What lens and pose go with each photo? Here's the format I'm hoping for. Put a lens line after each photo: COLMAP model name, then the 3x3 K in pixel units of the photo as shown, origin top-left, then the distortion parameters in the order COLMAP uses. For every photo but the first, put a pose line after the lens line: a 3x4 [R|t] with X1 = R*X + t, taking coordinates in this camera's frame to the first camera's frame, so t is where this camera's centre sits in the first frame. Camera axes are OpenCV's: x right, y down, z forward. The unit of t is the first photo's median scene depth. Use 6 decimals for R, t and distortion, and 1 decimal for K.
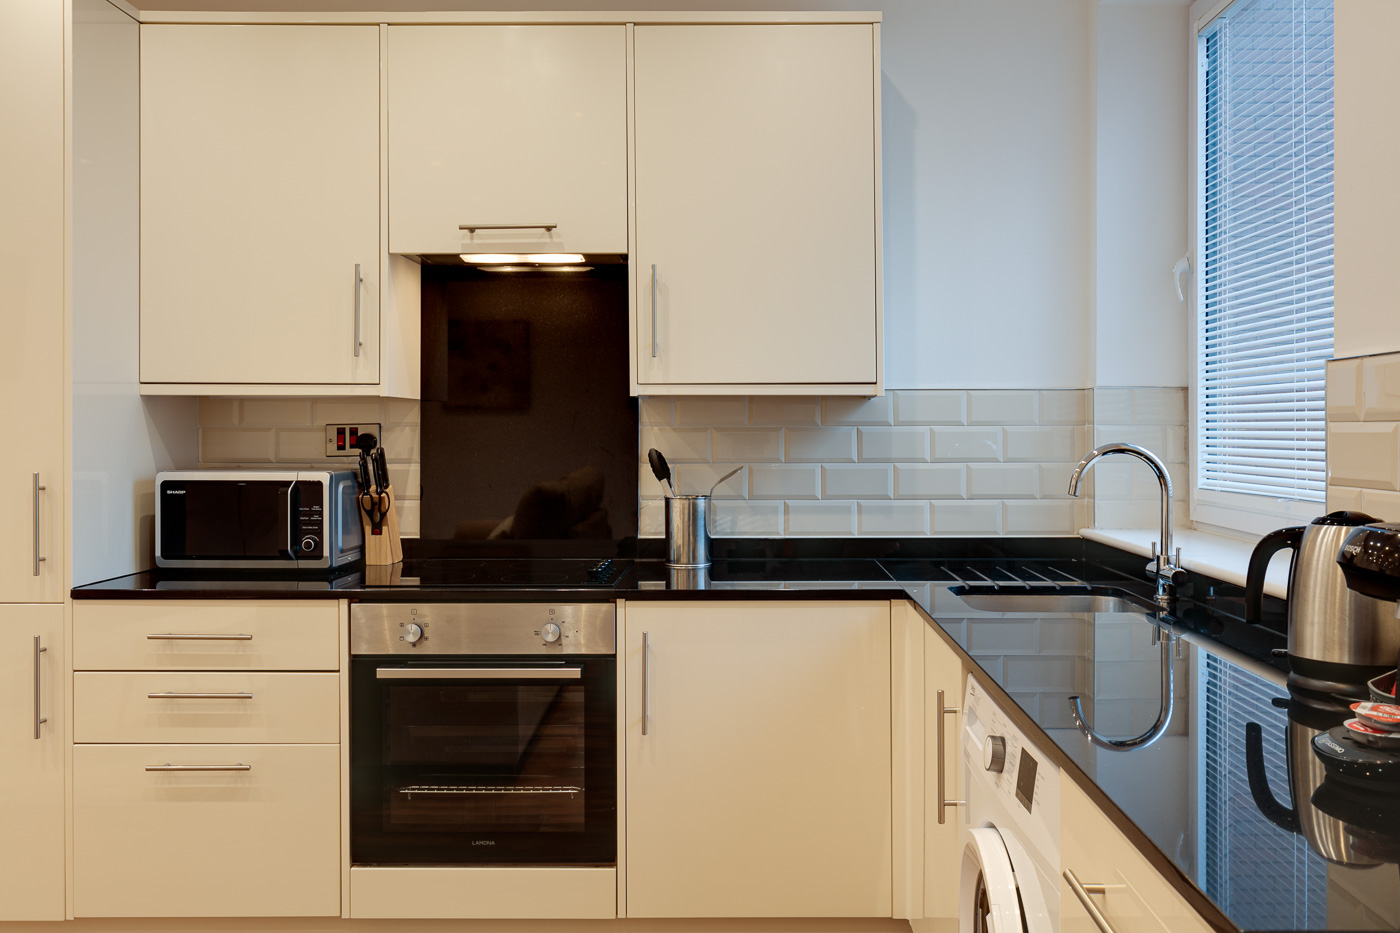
lens RADIAL K [[1147.6, 0, 726.7], [0, 1147.6, 427.0], [0, 0, 1]] dist [0.013232, -0.016317]
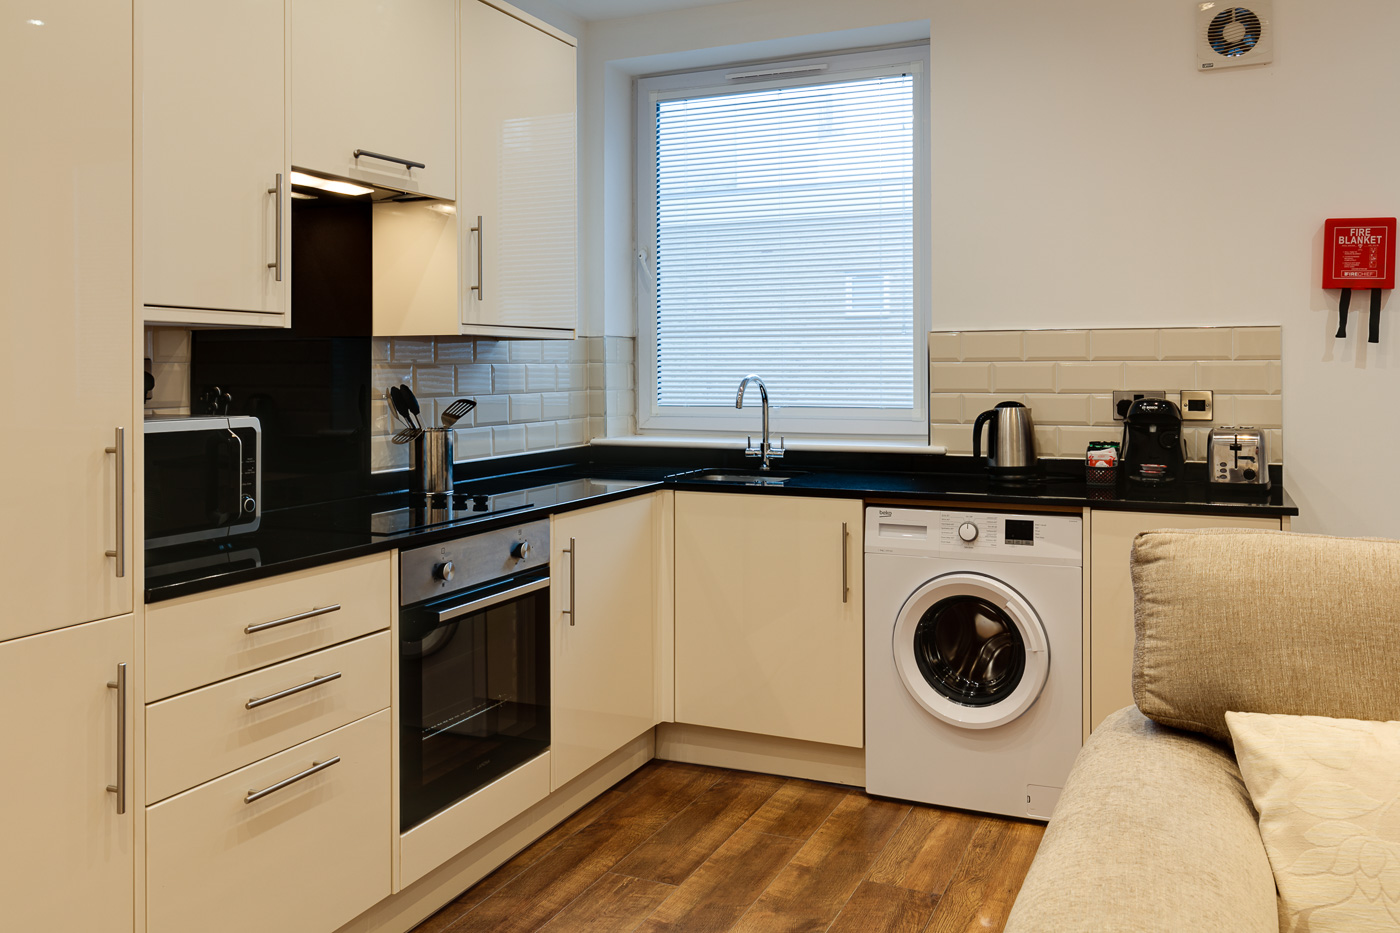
lens RADIAL K [[1147.6, 0, 693.8], [0, 1147.6, 370.3], [0, 0, 1]] dist [0.013232, -0.016317]
pose [[0.399264, -0.002572, 0.916832, -0.935414], [0.000673, 0.999997, 0.002512, 0.003424], [-0.916836, -0.000386, 0.399265, 0.353025]]
